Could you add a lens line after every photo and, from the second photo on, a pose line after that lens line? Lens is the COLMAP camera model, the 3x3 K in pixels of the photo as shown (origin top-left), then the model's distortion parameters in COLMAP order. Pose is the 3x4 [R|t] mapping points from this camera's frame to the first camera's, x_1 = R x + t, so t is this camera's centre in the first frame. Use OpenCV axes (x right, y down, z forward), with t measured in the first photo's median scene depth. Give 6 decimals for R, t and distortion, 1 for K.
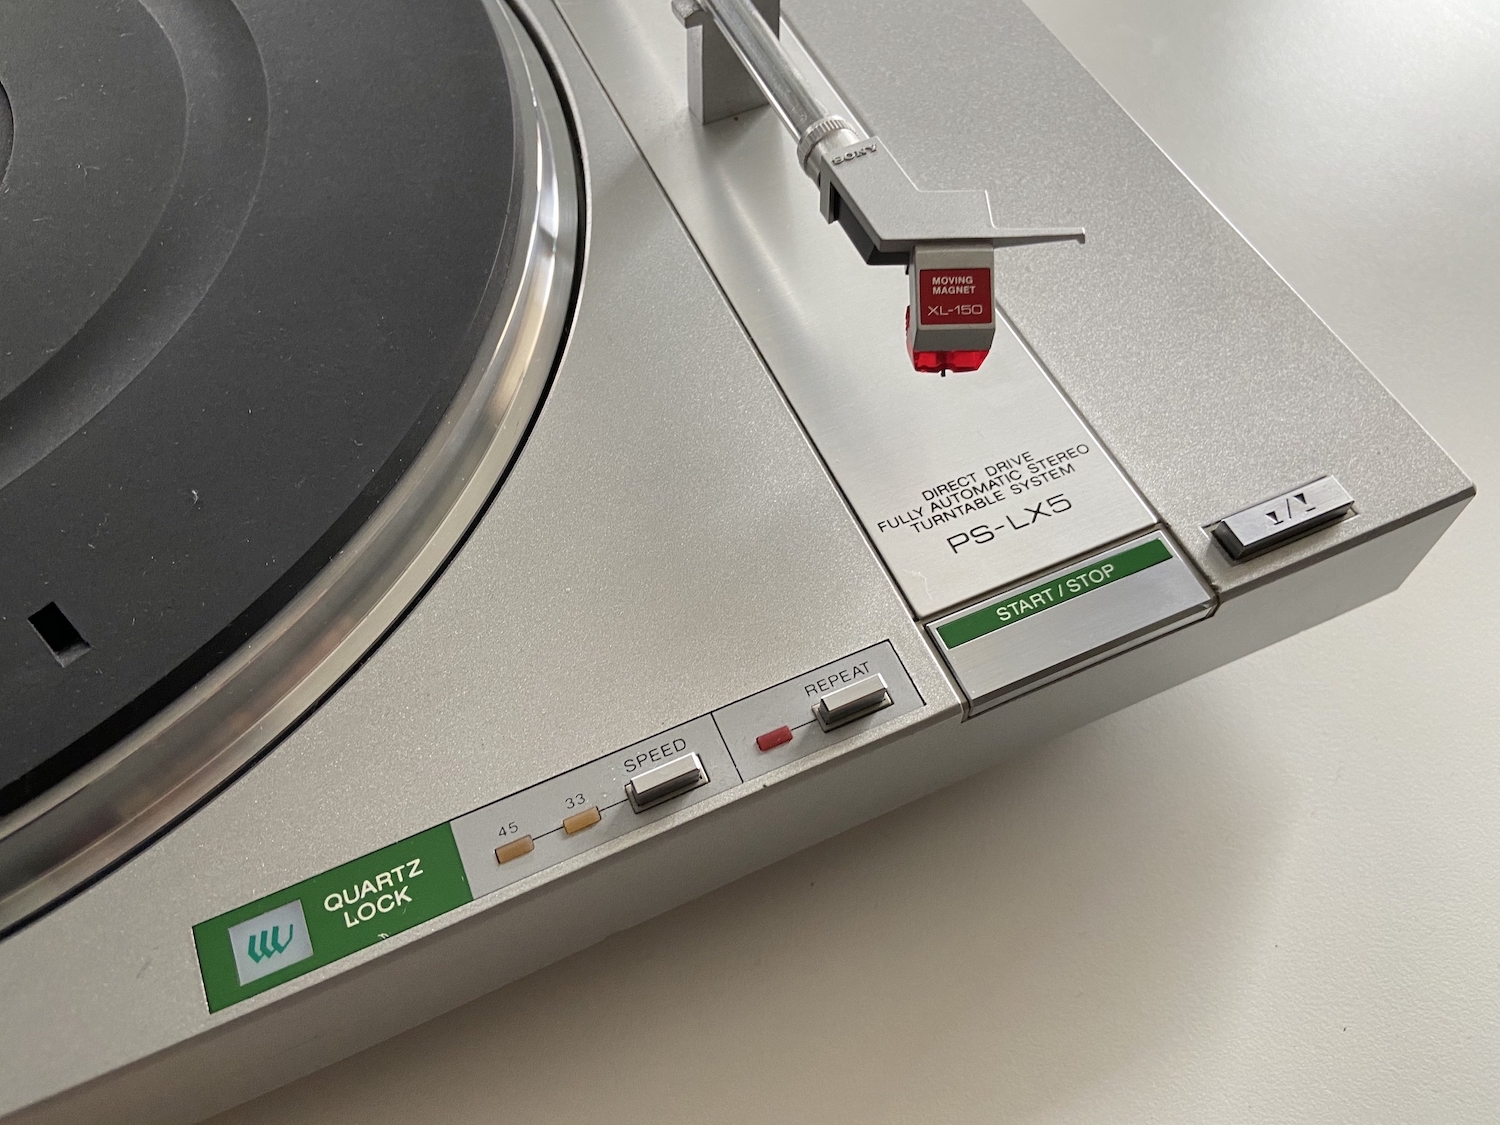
lens RADIAL K [[1218.1, 0, 746.4], [0, 1218.1, 563.6], [0, 0, 1]] dist [-0.002450, -0.000520]
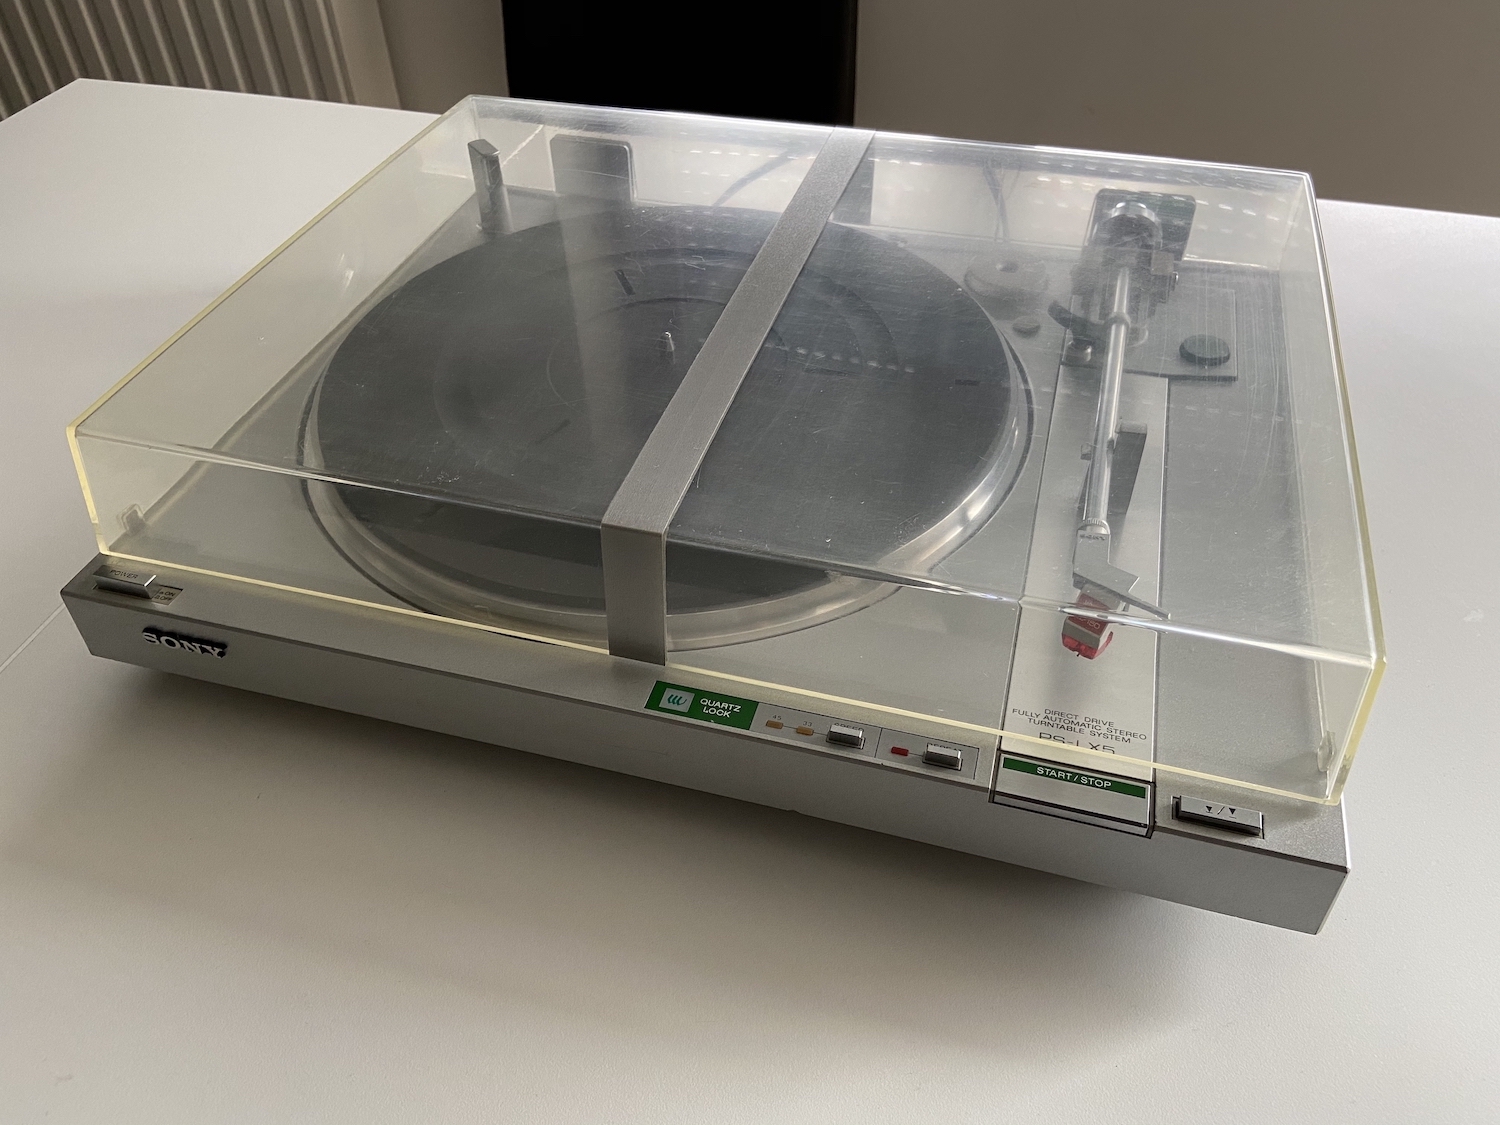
lens RADIAL K [[1218.1, 0, 751.1], [0, 1218.1, 562.7], [0, 0, 1]] dist [-0.002450, -0.000520]
pose [[0.775169, 0.399518, -0.489385, 0.682549], [-0.525759, 0.837464, -0.149106, 0.300817], [0.350272, 0.372881, 0.859226, -0.975591]]
